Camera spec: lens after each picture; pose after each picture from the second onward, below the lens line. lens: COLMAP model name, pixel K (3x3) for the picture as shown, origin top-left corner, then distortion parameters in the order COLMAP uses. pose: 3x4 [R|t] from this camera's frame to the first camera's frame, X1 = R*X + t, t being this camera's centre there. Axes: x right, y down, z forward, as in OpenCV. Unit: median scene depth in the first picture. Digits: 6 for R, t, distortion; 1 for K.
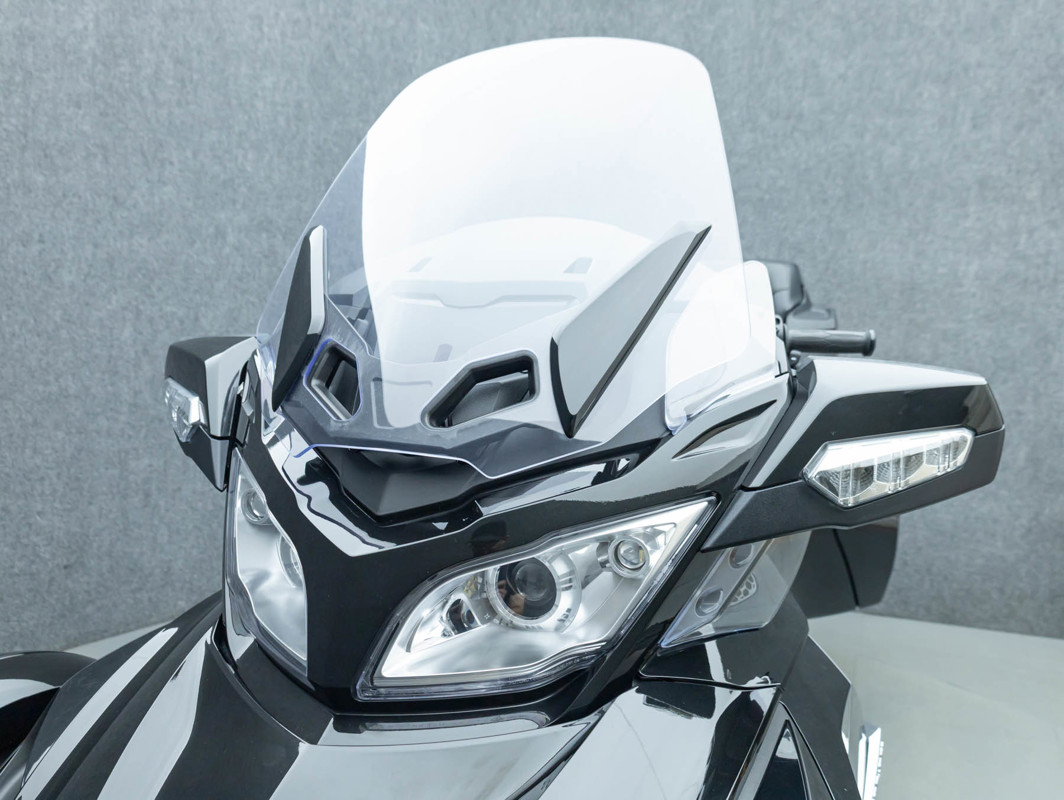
lens RADIAL K [[862.0, 0, 561.3], [0, 862.0, 407.3], [0, 0, 1]] dist [-0.051300, 0.008467]
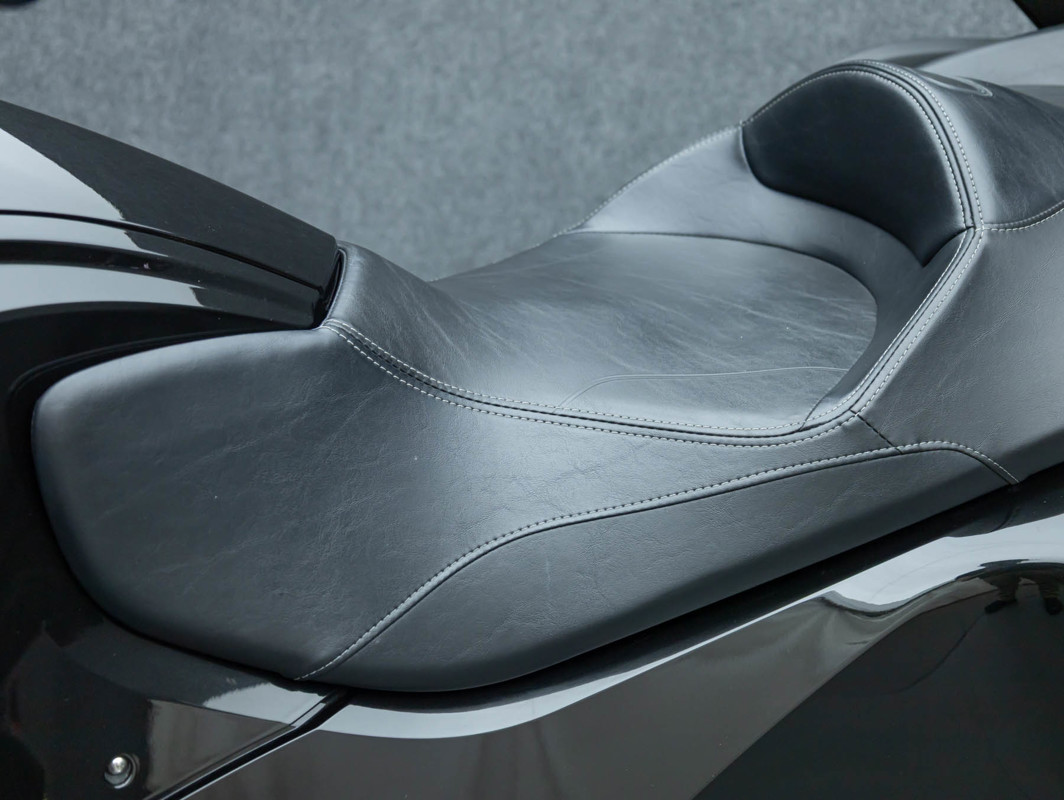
lens RADIAL K [[1549.7, 0, 533.9], [0, 1549.7, 398.0], [0, 0, 1]] dist [0.027834, 0.000000]
pose [[0.690196, 0.269901, -0.671403, 0.336962], [-0.088478, 0.952352, 0.291886, -0.037964], [0.718193, -0.142054, 0.681190, 0.399714]]
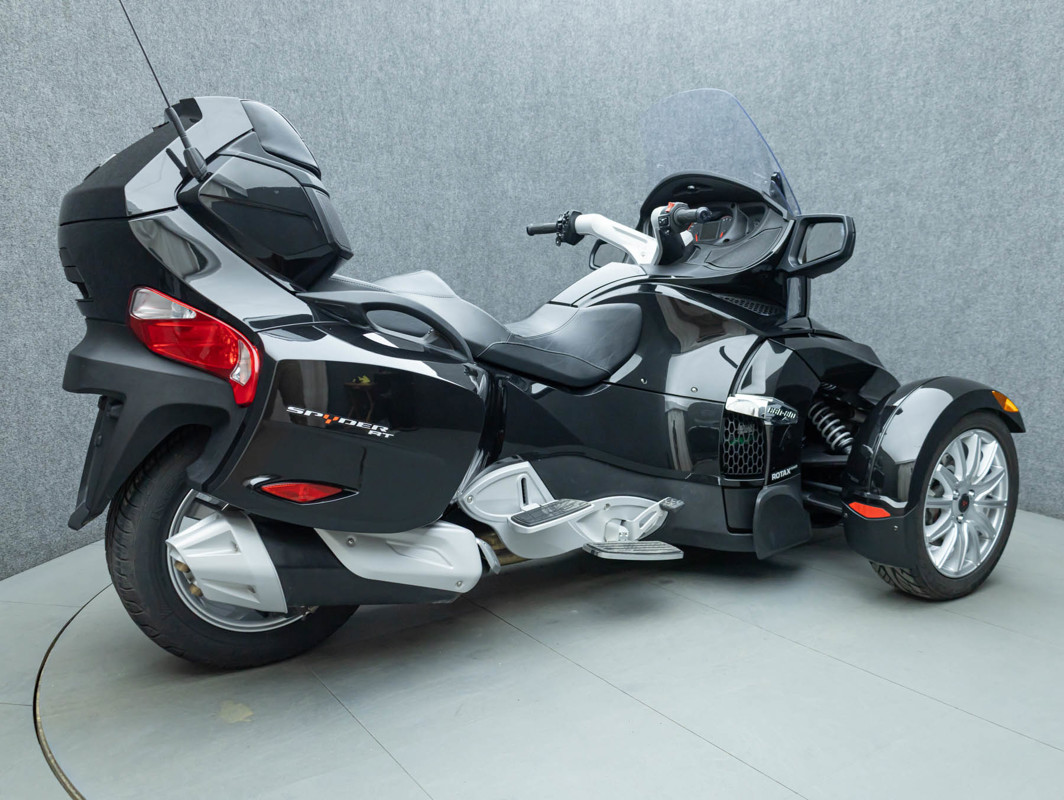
lens RADIAL K [[813.9, 0, 534.3], [0, 813.9, 409.4], [0, 0, 1]] dist [0.019125, -0.007824]
pose [[0.185723, 0.085978, -0.978833, 0.860927], [-0.127338, 0.989870, 0.062786, 0.122545], [0.974316, 0.112982, 0.194790, 0.288480]]
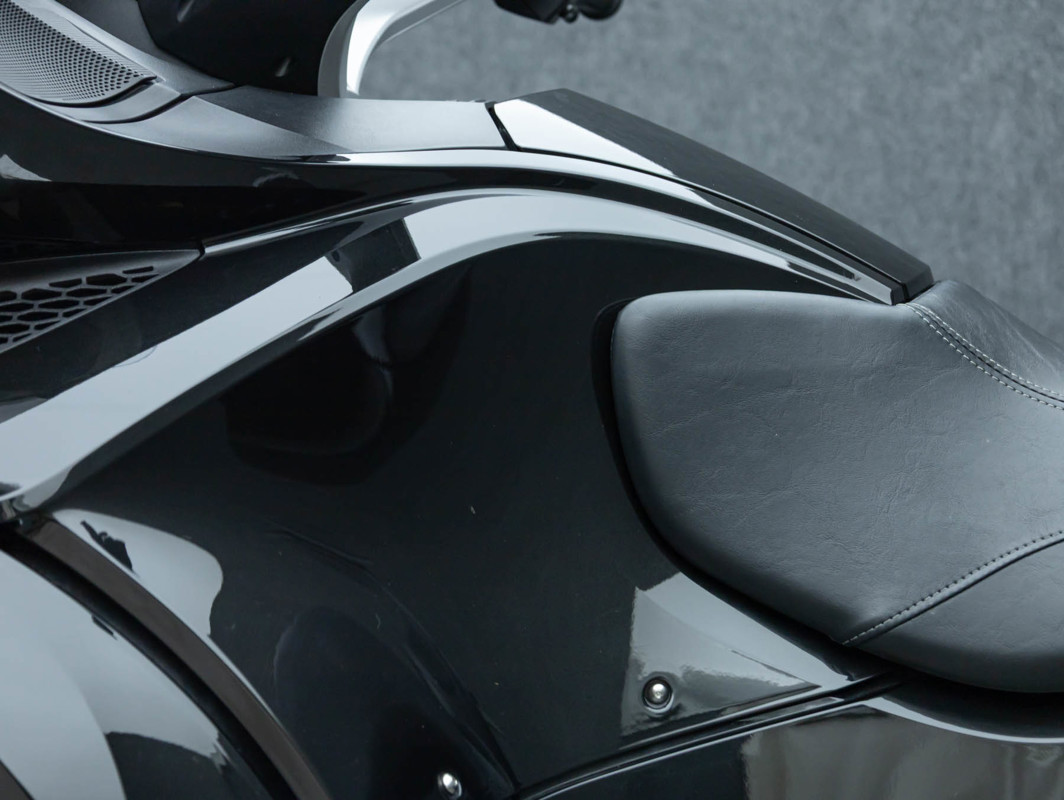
lens RADIAL K [[2211.9, 0, 531.2], [0, 2211.9, 396.0], [0, 0, 1]] dist [0.035118, 0.000000]
pose [[0.359152, 0.030762, -0.932772, 0.495213], [-0.092907, 0.995670, -0.002936, 0.077064], [0.928643, 0.087716, 0.360455, 0.352236]]
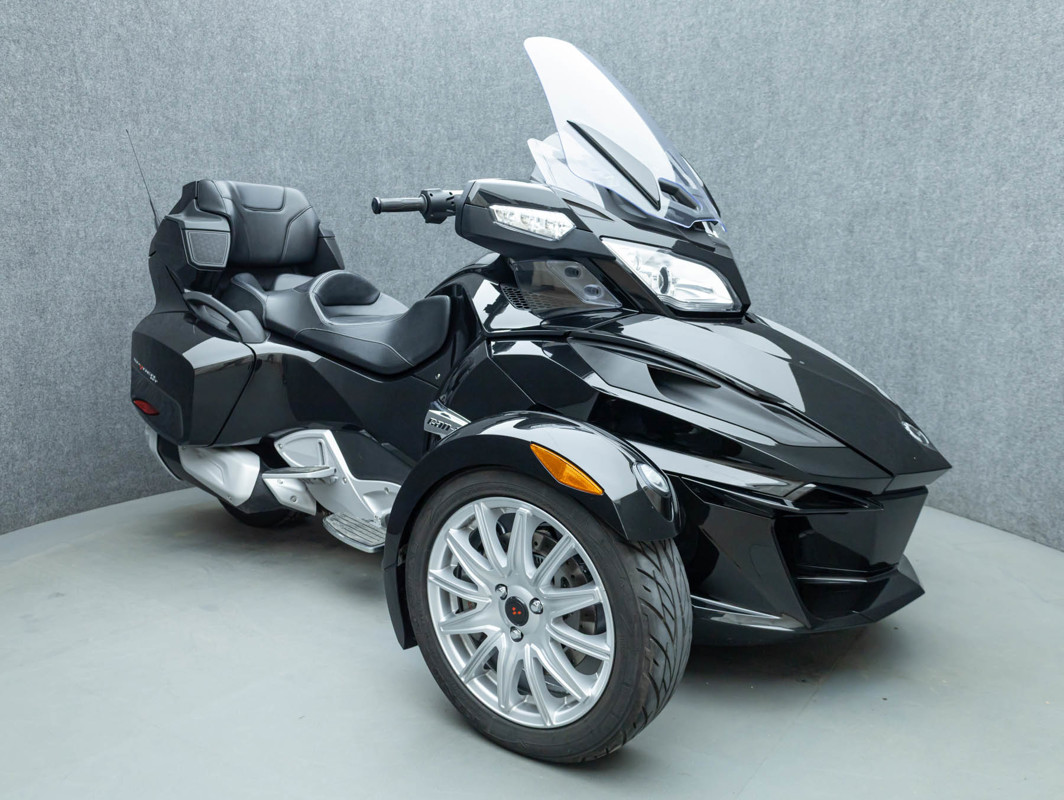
lens RADIAL K [[843.7, 0, 543.8], [0, 843.7, 408.3], [0, 0, 1]] dist [-0.043445, 0.004551]
pose [[0.525055, 0.075071, -0.847751, 0.777572], [-0.088961, 0.995486, 0.033056, 0.129582], [0.846406, 0.058060, 0.529363, 0.152894]]
